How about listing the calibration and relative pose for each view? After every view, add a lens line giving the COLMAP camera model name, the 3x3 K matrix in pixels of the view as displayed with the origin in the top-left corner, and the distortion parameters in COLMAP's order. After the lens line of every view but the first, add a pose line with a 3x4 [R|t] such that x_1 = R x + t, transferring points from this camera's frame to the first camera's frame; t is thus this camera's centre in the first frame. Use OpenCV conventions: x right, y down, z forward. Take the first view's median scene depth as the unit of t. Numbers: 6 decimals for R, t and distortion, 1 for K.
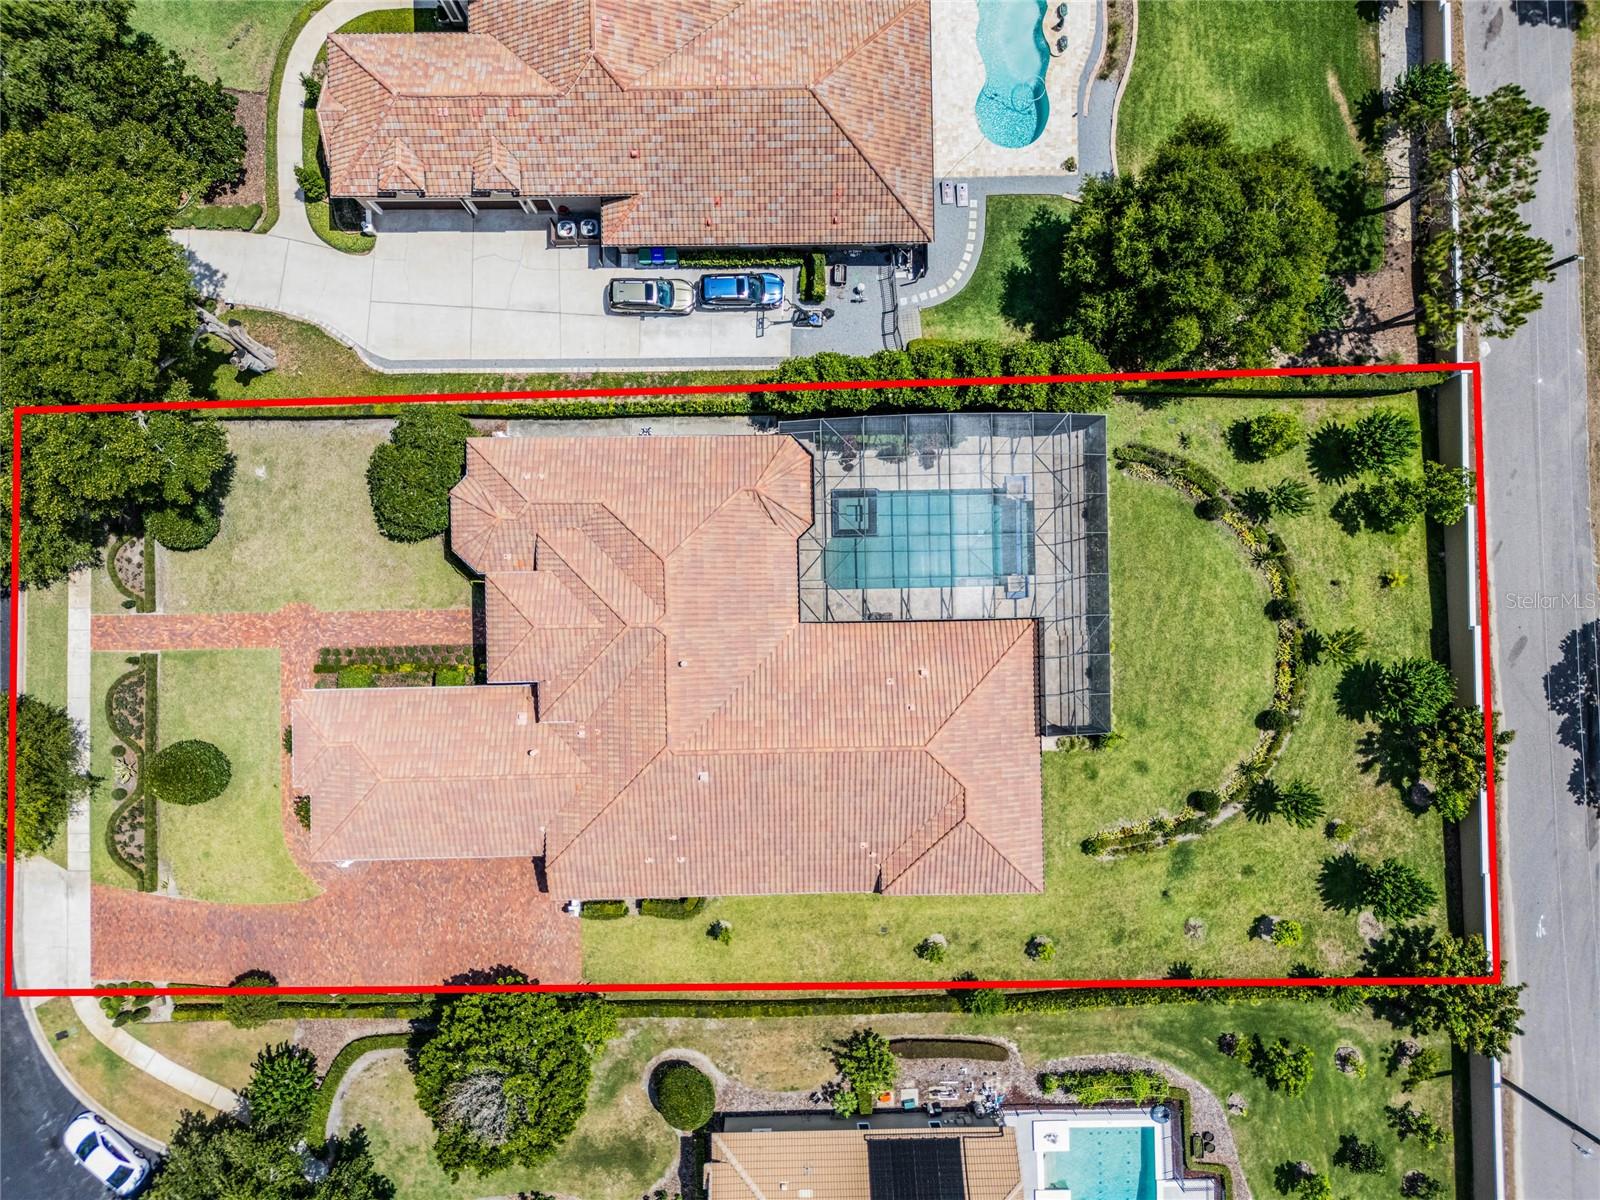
lens RADIAL K [[1152.9, 0, 805.0], [0, 1152.9, 590.5], [0, 0, 1]] dist [0.077832, -0.104517]
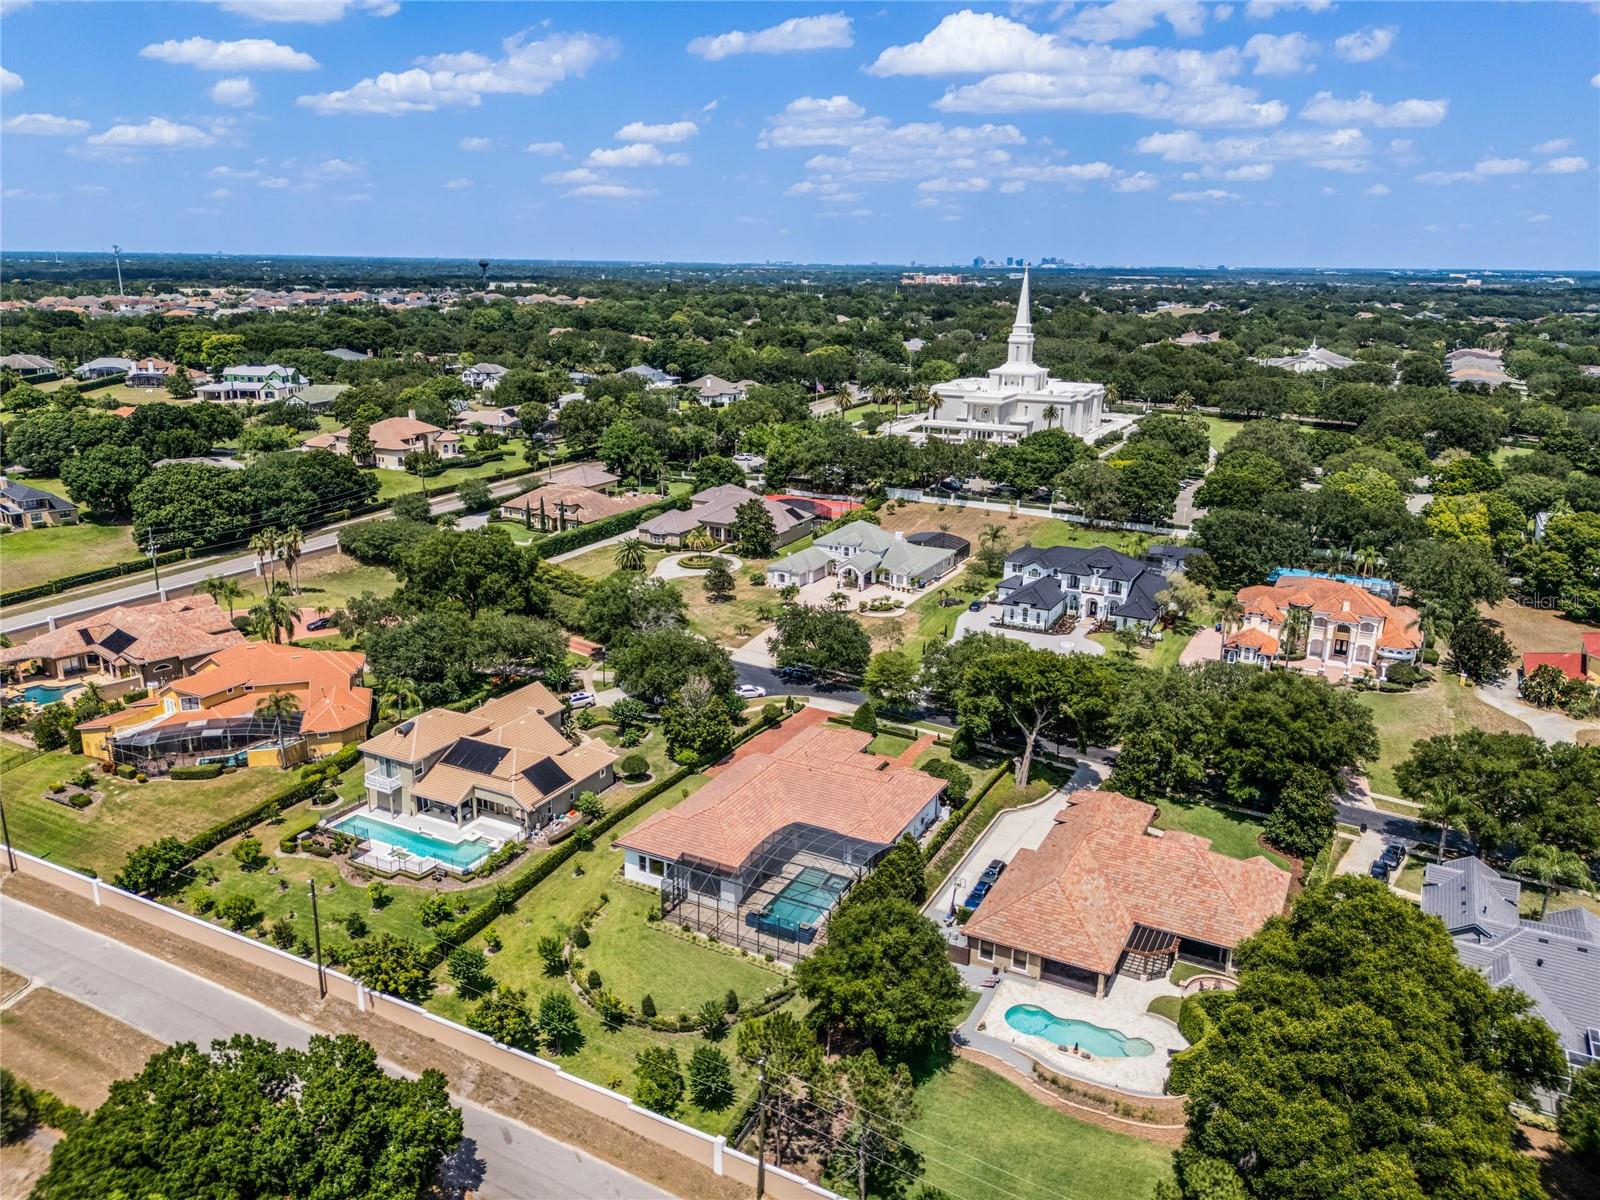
lens RADIAL K [[1152.9, 0, 805.0], [0, 1152.9, 590.5], [0, 0, 1]] dist [0.077832, -0.104517]
pose [[-0.477618, 0.243137, -0.844254, 1.456878], [-0.878520, -0.122220, 0.461805, -0.793687], [0.009097, 0.962261, 0.271976, 0.080798]]
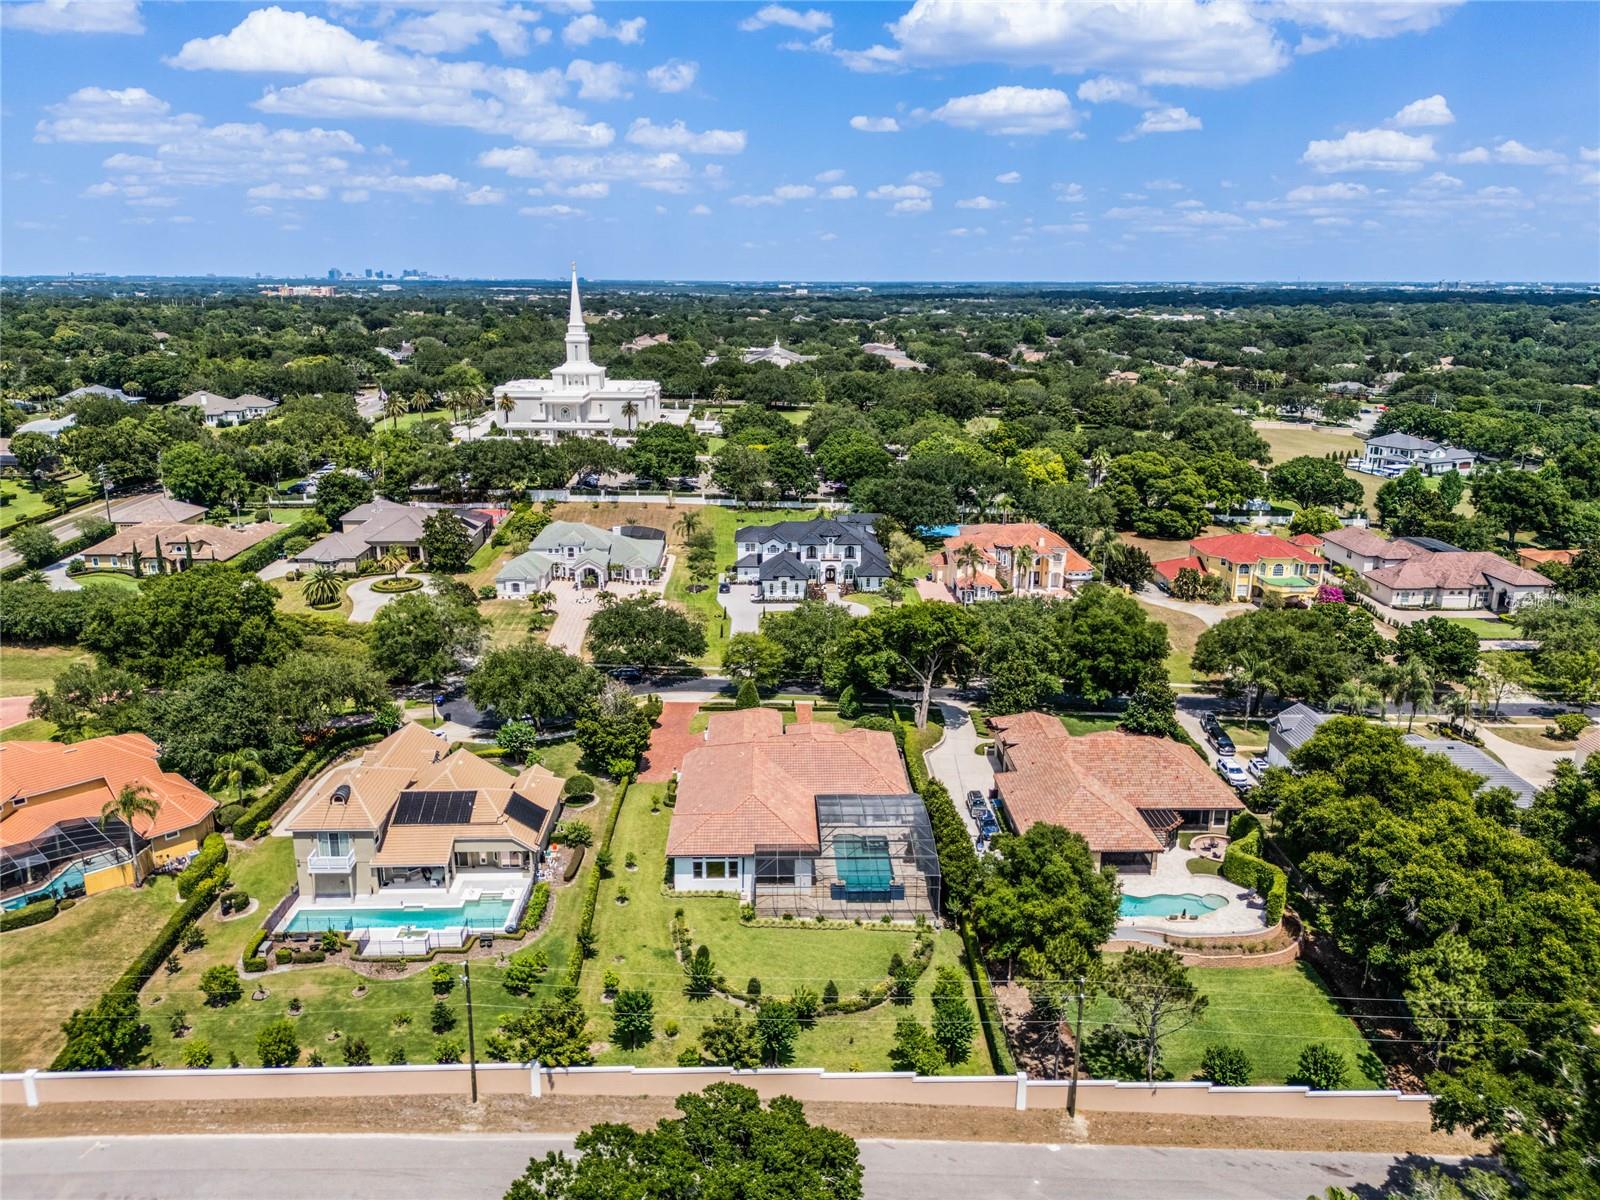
lens RADIAL K [[1152.9, 0, 805.0], [0, 1152.9, 590.5], [0, 0, 1]] dist [0.077832, -0.104517]
pose [[0.006354, 0.268996, -0.963120, 1.673510], [-0.999878, 0.015469, -0.002276, 0.043397], [0.014286, 0.963017, 0.269061, 0.133054]]
